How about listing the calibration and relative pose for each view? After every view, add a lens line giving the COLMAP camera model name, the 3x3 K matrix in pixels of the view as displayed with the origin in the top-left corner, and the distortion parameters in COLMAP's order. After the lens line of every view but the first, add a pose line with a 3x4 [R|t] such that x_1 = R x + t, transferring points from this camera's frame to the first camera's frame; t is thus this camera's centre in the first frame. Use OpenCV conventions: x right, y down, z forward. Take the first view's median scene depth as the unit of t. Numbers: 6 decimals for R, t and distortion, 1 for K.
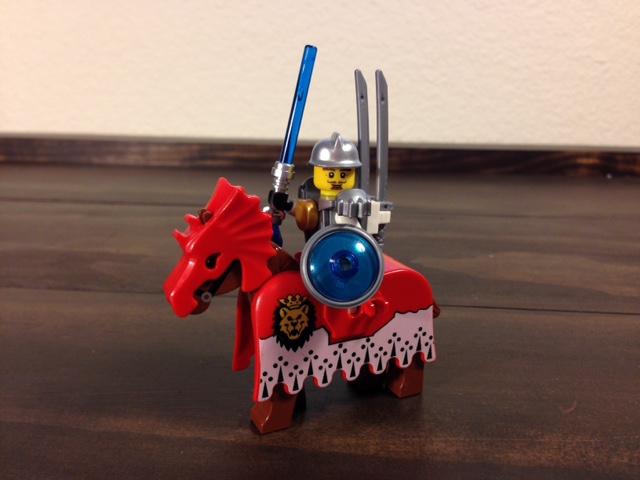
lens RADIAL K [[598.1, 0, 321.3], [0, 598.1, 235.0], [0, 0, 1]] dist [0.135186, -0.290162]
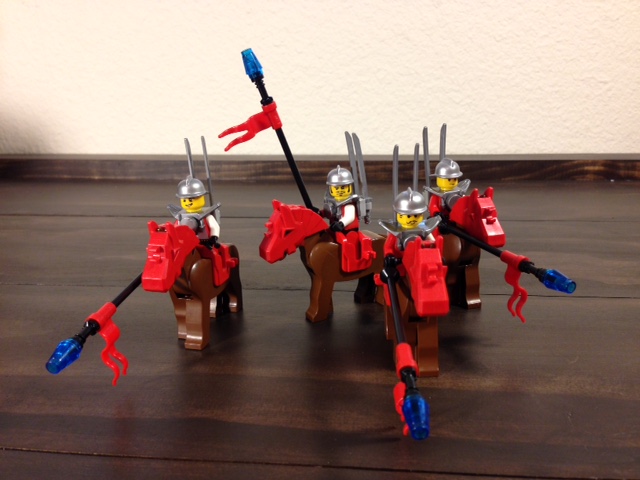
lens RADIAL K [[596.1, 0, 318.1], [0, 596.1, 233.3], [0, 0, 1]] dist [0.146533, -0.256363]
pose [[0.999345, -0.023922, -0.027165, -0.066644], [0.024384, 0.999562, 0.016782, -0.027667], [0.026751, -0.017434, 0.999490, -0.195015]]
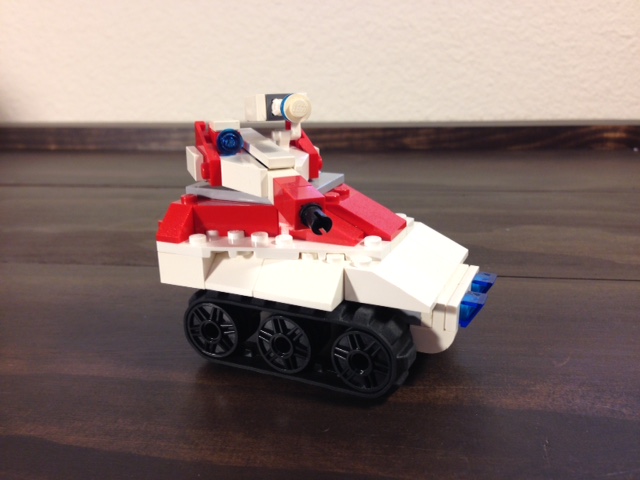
lens RADIAL K [[598.1, 0, 321.3], [0, 598.1, 235.0], [0, 0, 1]] dist [0.135186, -0.290162]
pose [[0.997601, -0.016310, -0.067279, 0.015990], [0.018606, 0.999260, 0.033652, 0.001692], [0.066680, -0.034824, 0.997167, -0.048837]]
